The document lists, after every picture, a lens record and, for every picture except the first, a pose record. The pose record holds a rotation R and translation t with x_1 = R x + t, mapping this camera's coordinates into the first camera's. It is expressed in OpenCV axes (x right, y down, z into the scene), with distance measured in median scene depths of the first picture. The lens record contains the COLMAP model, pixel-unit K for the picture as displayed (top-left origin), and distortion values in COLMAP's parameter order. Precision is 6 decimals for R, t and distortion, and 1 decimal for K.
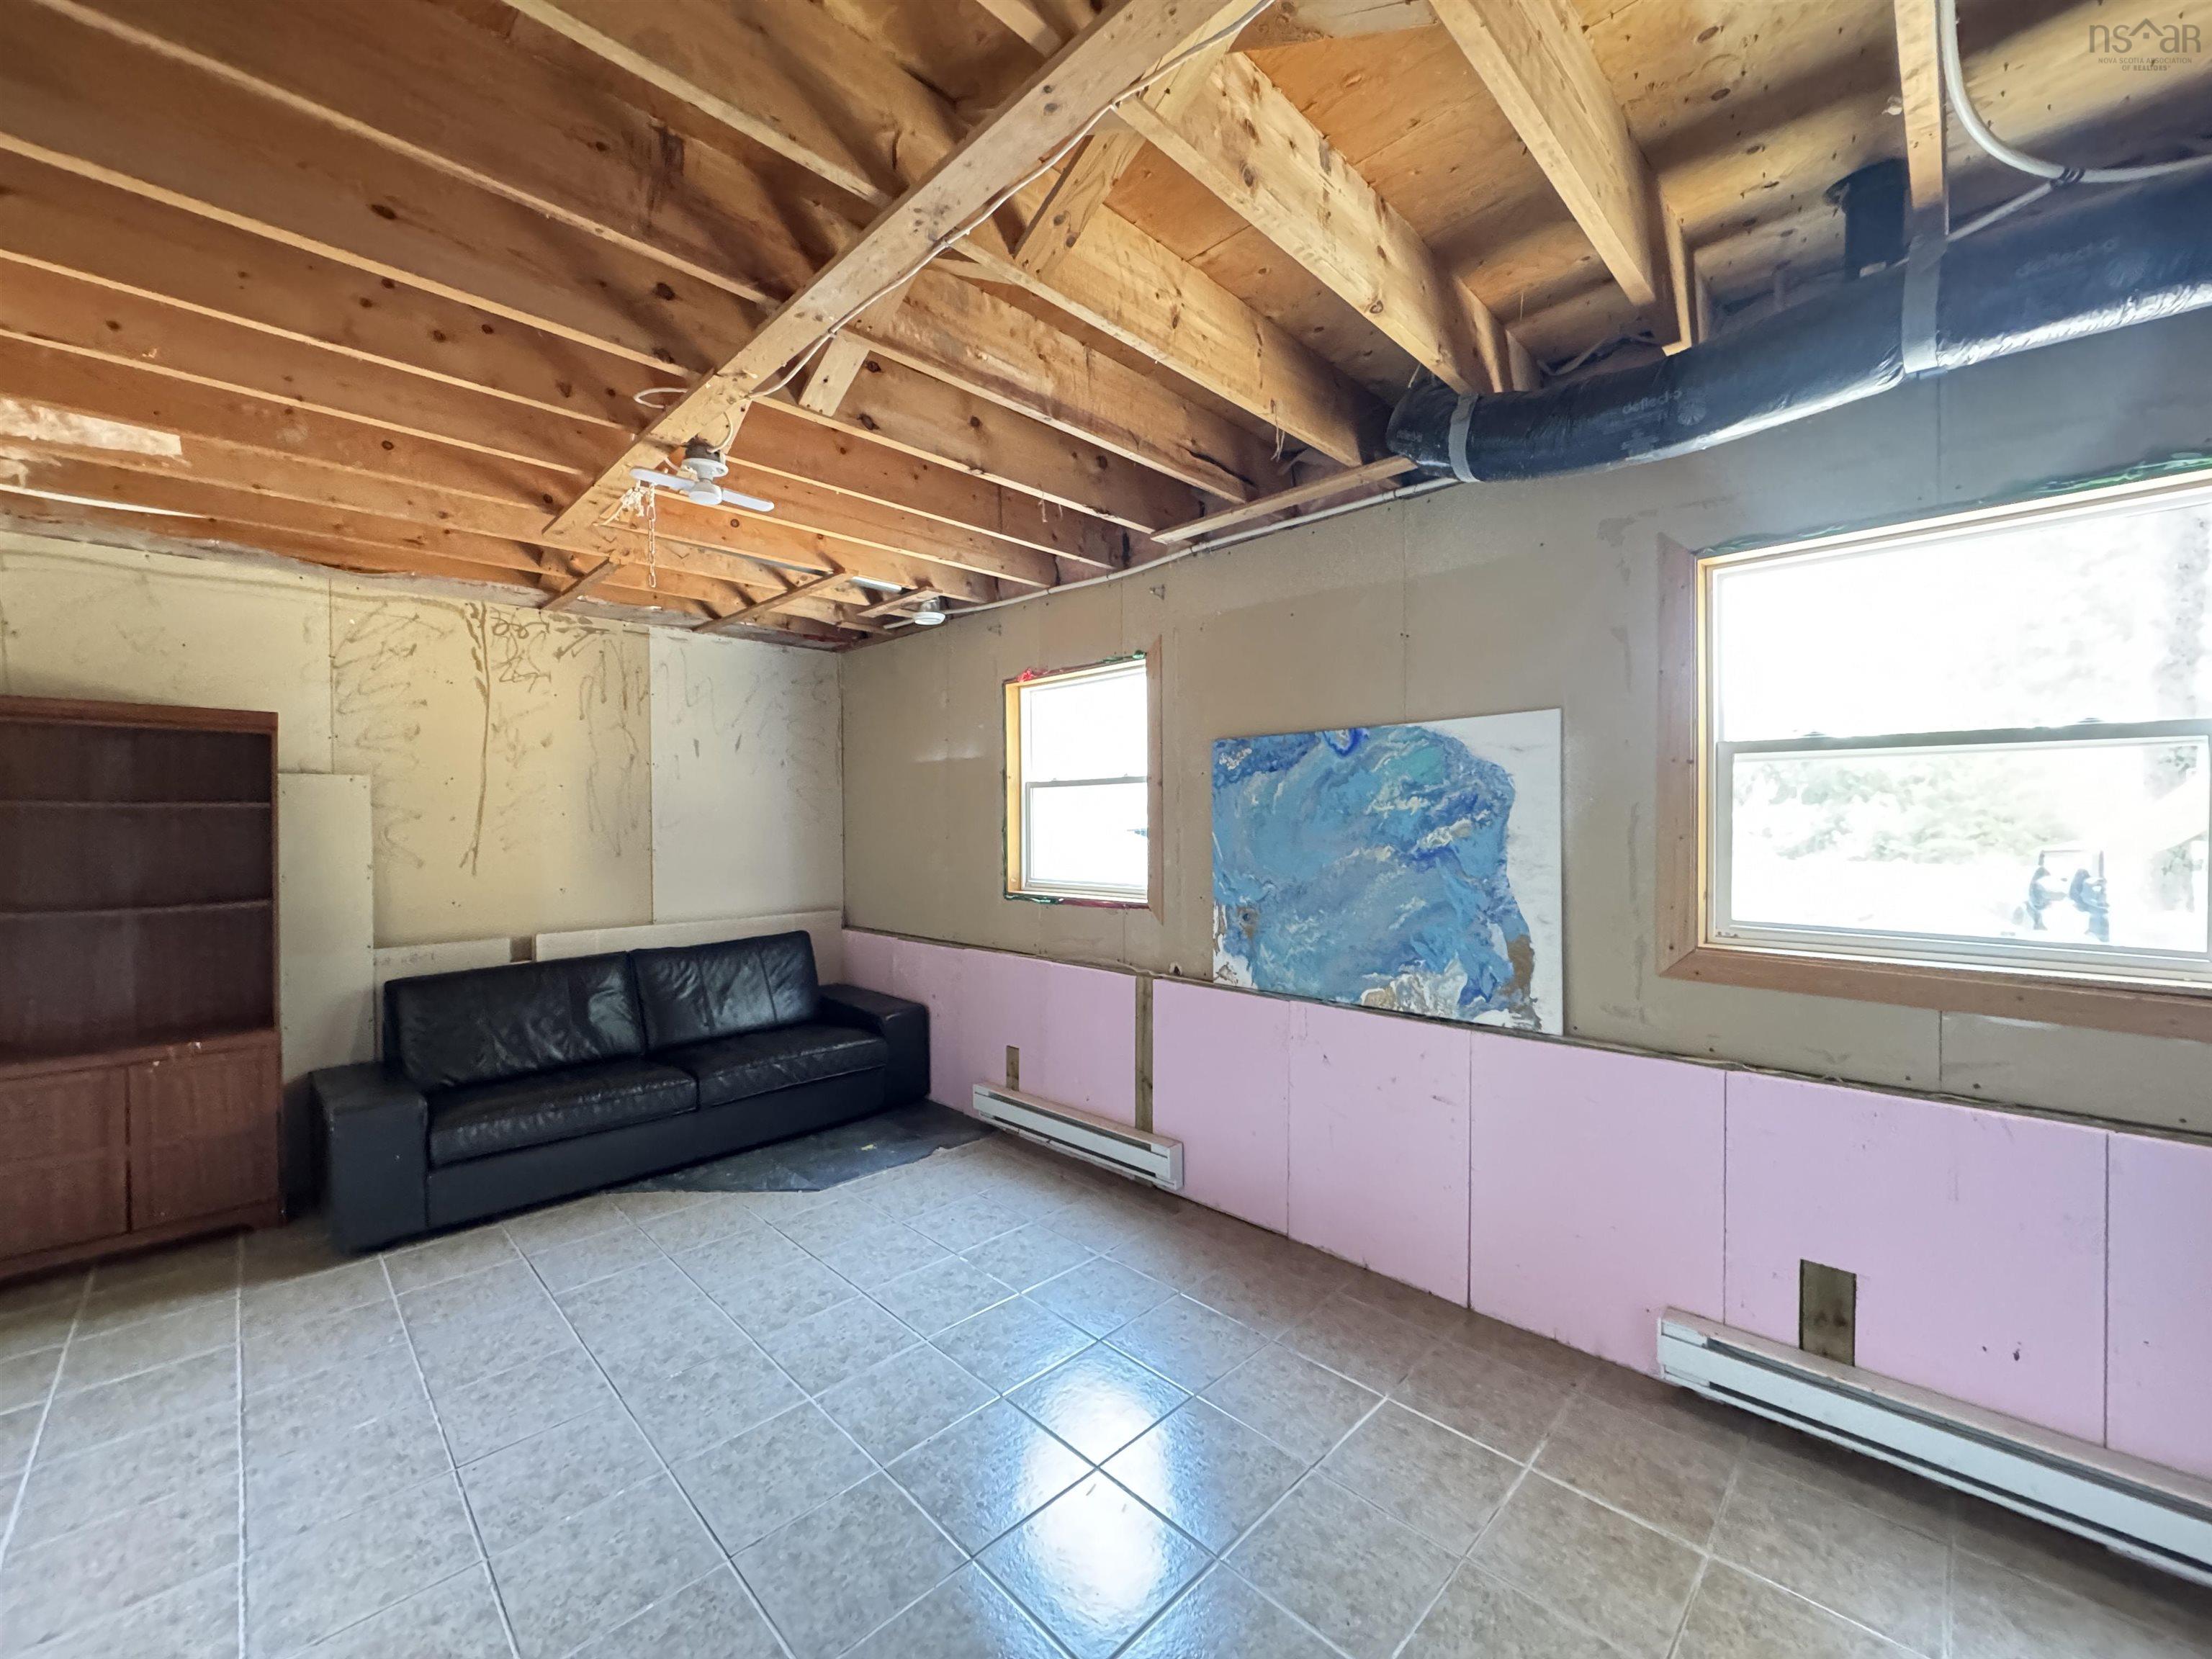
lens RADIAL K [[880.1, 0, 1104.6], [0, 880.1, 827.4], [0, 0, 1]] dist [-0.003437, 0.000936]
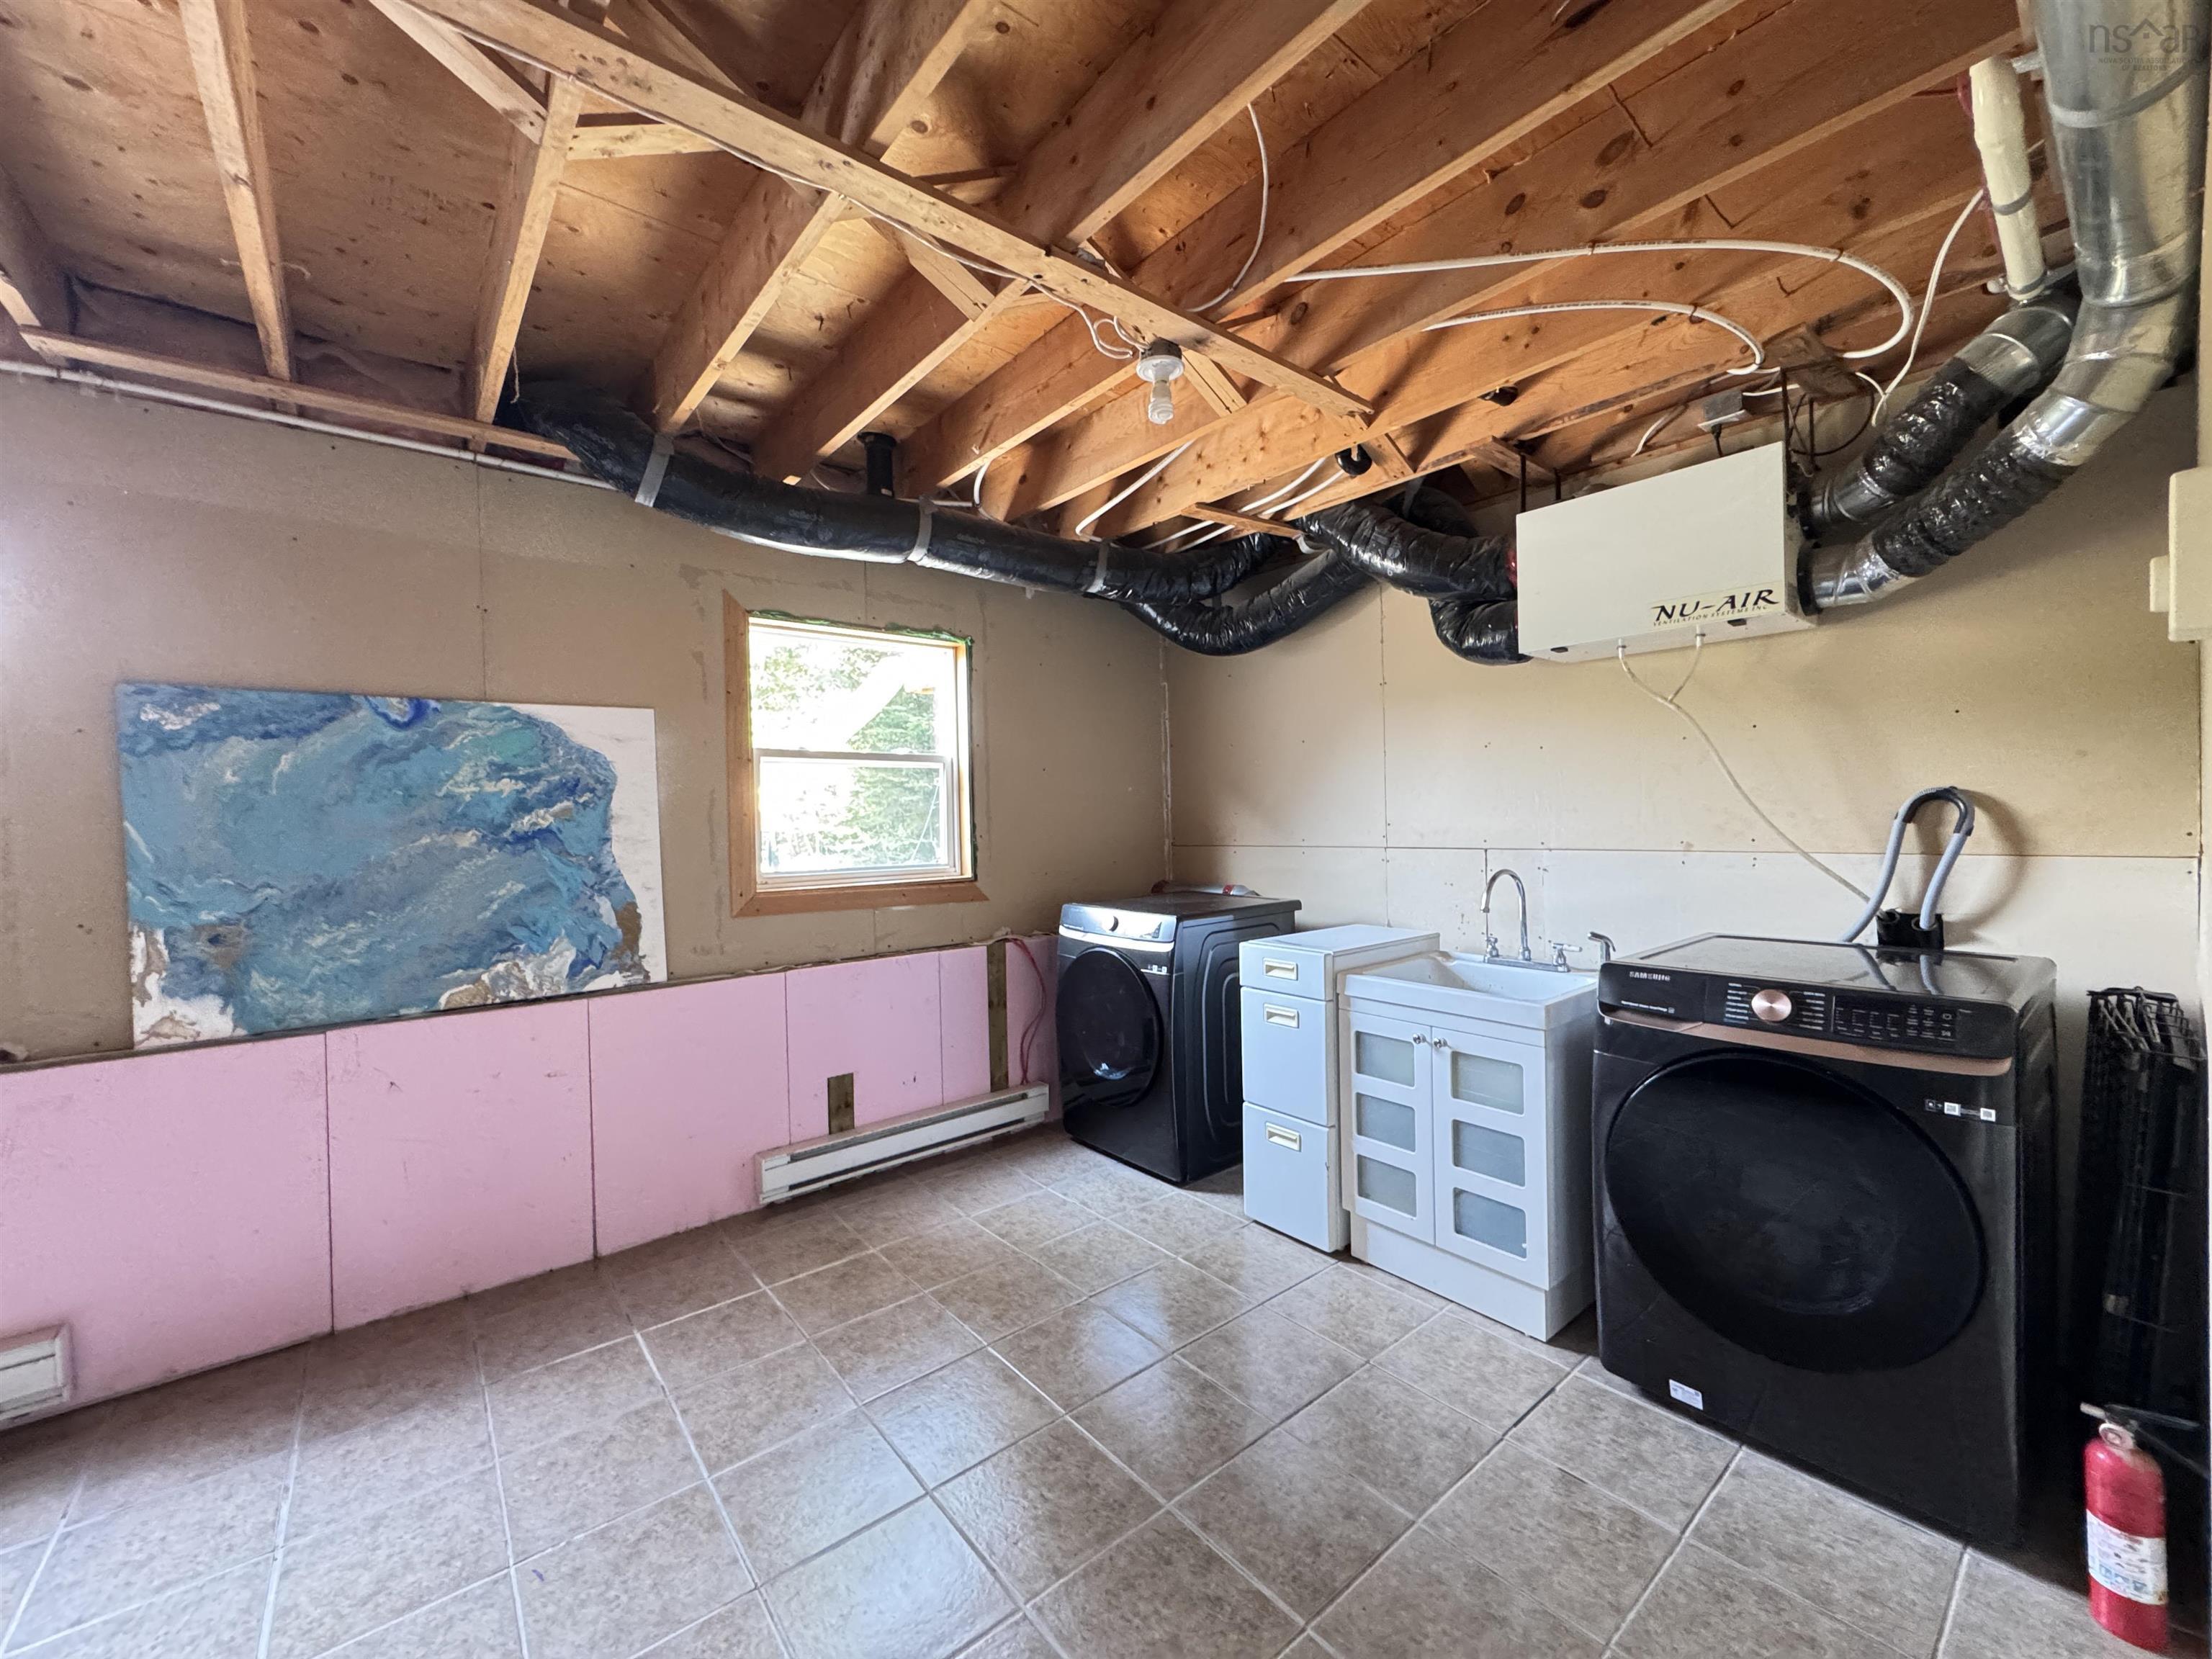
lens RADIAL K [[880.1, 0, 1104.6], [0, 880.1, 827.4], [0, 0, 1]] dist [-0.003437, 0.000936]
pose [[0.101368, -0.008911, 0.994809, -0.538584], [0.030501, 0.999518, 0.005845, 0.033081], [-0.994381, 0.029751, 0.101591, 0.240351]]
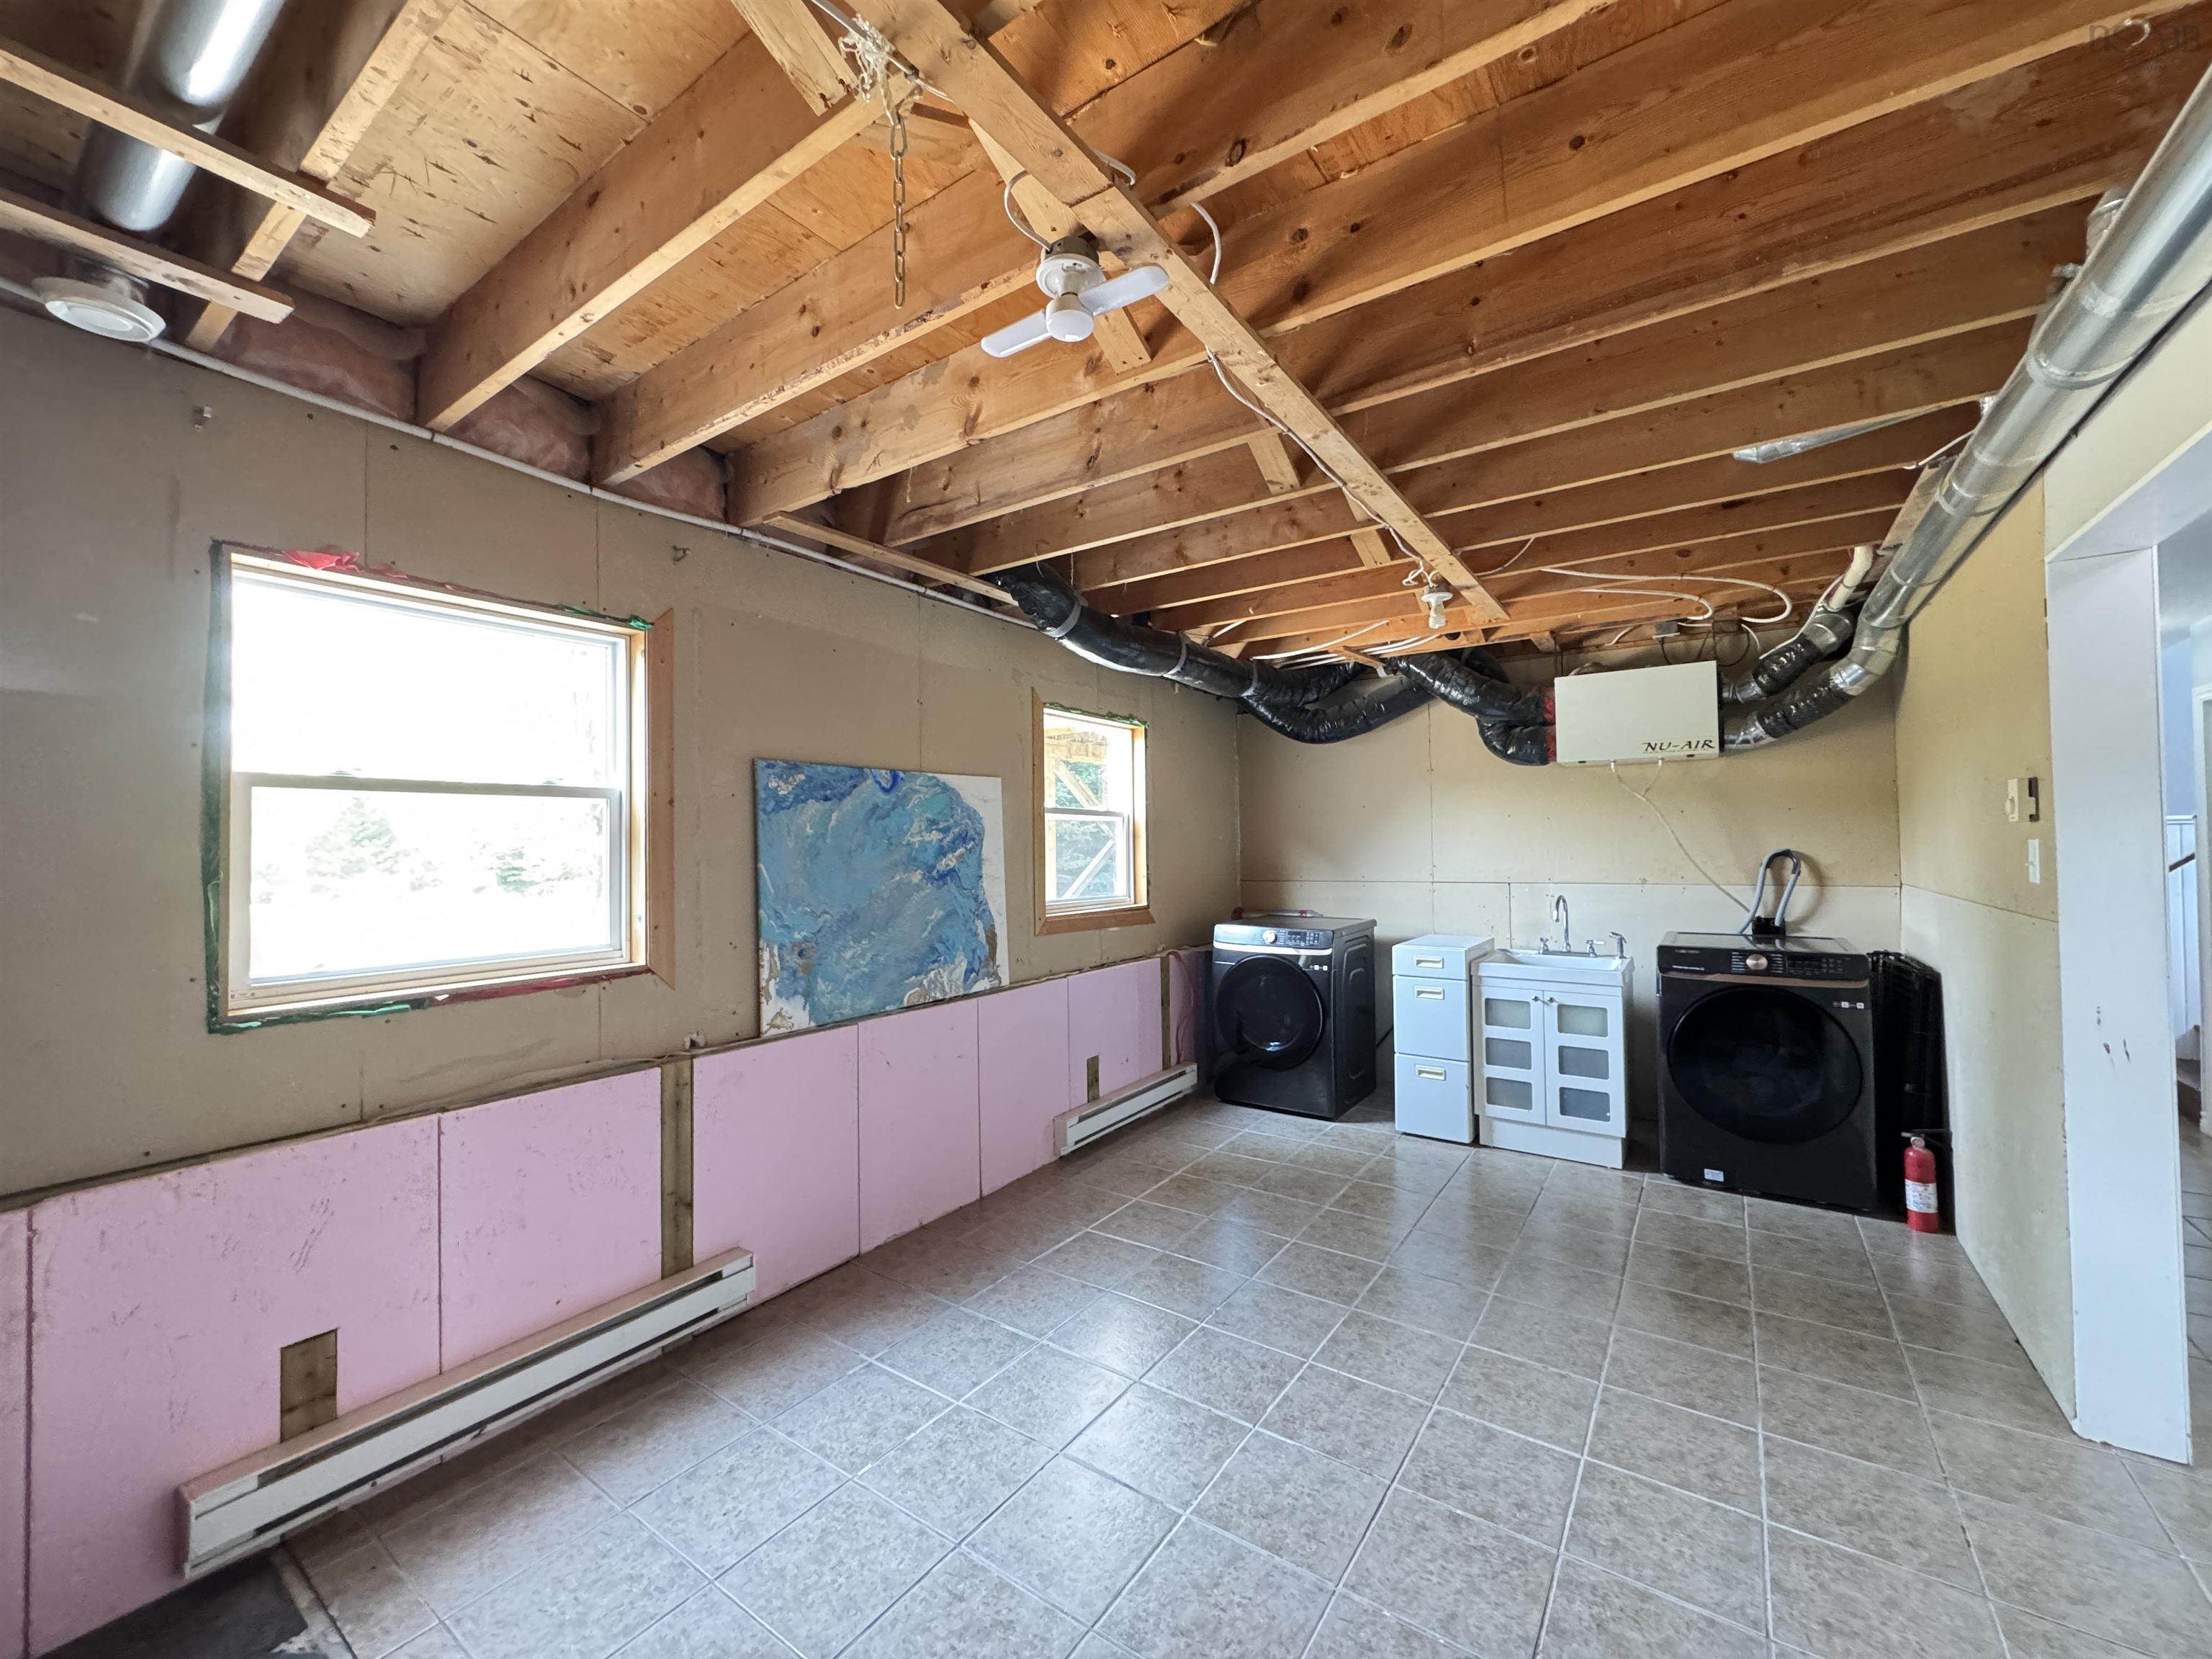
lens RADIAL K [[880.1, 0, 1104.6], [0, 880.1, 827.4], [0, 0, 1]] dist [-0.003437, 0.000936]
pose [[-0.172316, 0.029480, 0.984600, -0.938528], [0.022756, 0.999404, -0.025940, -0.000608], [-0.984779, 0.017935, -0.172885, 0.960577]]
